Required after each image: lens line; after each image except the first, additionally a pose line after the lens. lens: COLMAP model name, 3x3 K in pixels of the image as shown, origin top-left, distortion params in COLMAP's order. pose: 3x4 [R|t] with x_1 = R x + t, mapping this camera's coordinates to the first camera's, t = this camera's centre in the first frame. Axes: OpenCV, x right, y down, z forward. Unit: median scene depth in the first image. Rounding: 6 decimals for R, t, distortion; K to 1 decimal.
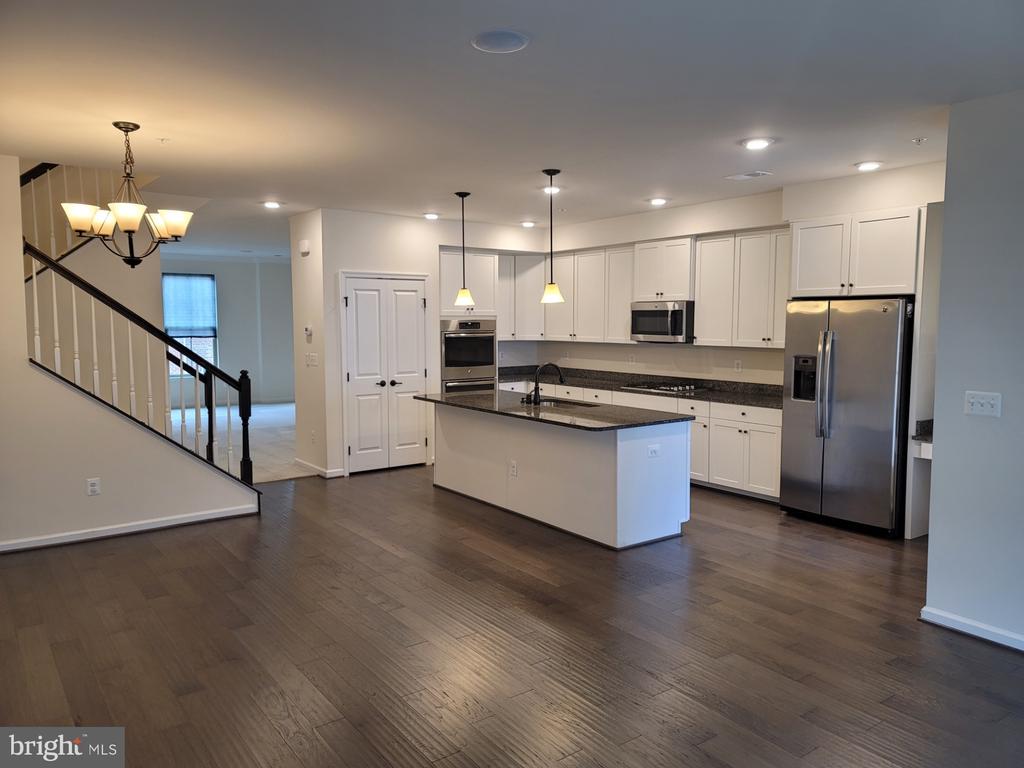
lens RADIAL K [[736.3, 0, 510.6], [0, 736.3, 373.6], [0, 0, 1]] dist [0.075206, -0.072768]
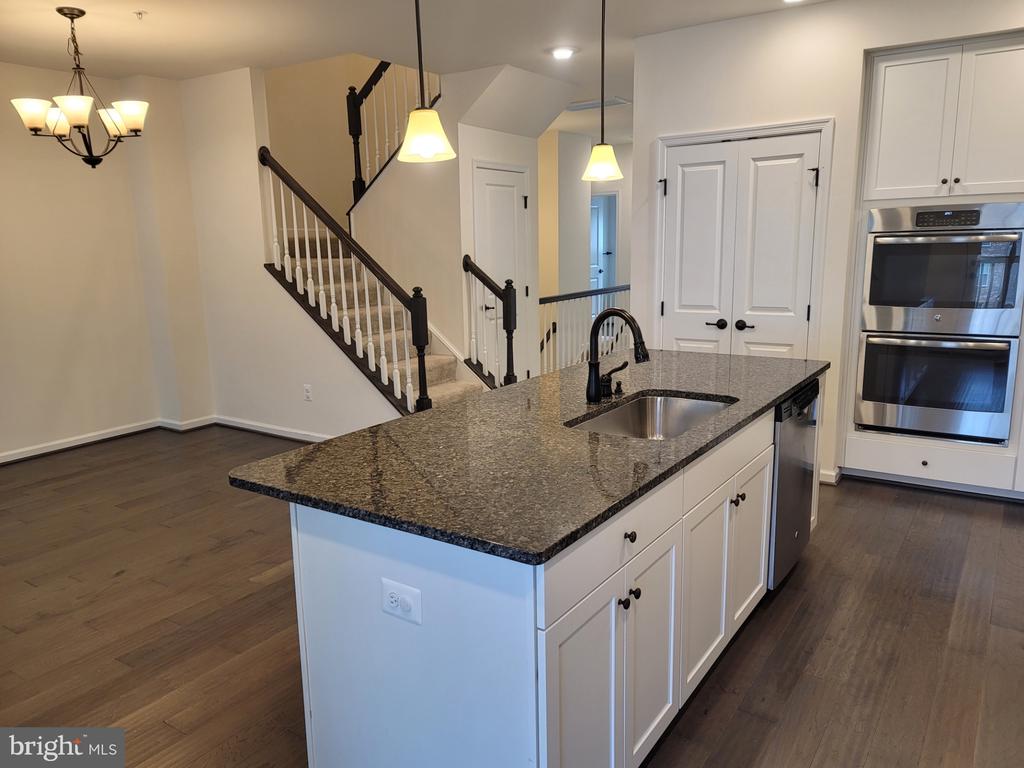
lens RADIAL K [[743.4, 0, 528.0], [0, 743.4, 389.6], [0, 0, 1]] dist [0.080691, -0.089310]
pose [[0.343065, 0.178672, -0.922162, 0.437147], [-0.049121, 0.983811, 0.172343, -0.039784], [0.938026, -0.013828, 0.346288, 0.826411]]
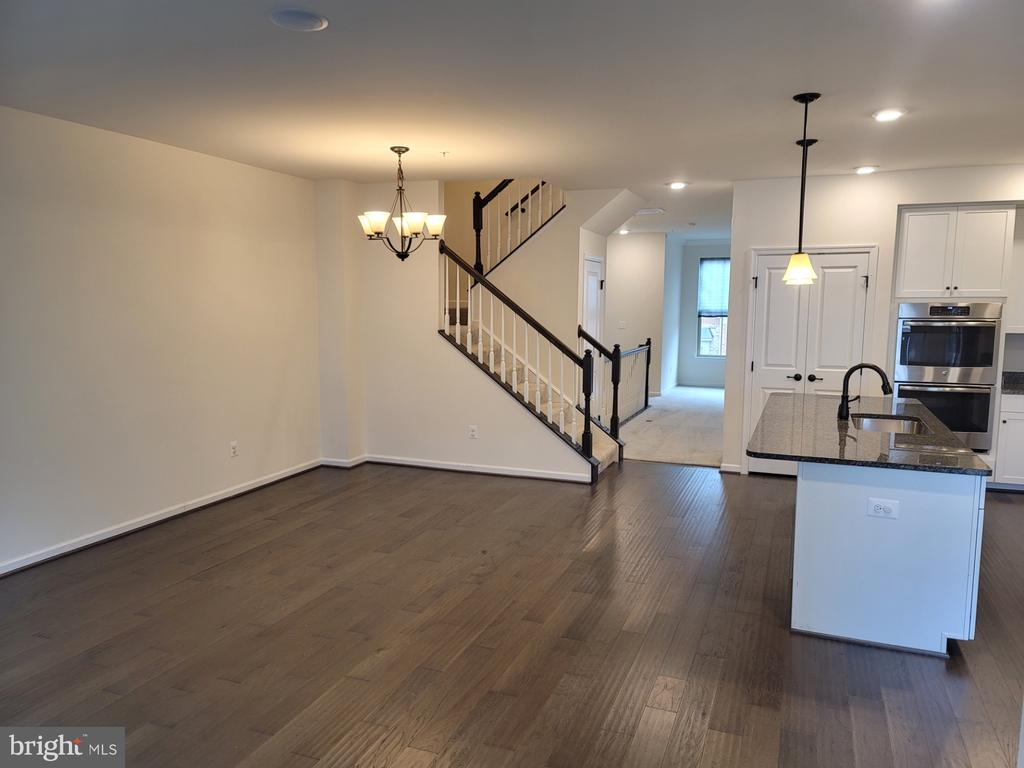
lens RADIAL K [[743.4, 0, 528.0], [0, 743.4, 389.6], [0, 0, 1]] dist [0.080691, -0.089310]
pose [[0.543828, 0.102385, -0.832927, 0.493357], [-0.067310, 0.994654, 0.078318, -0.025237], [0.836493, 0.013473, 0.547812, 0.334924]]
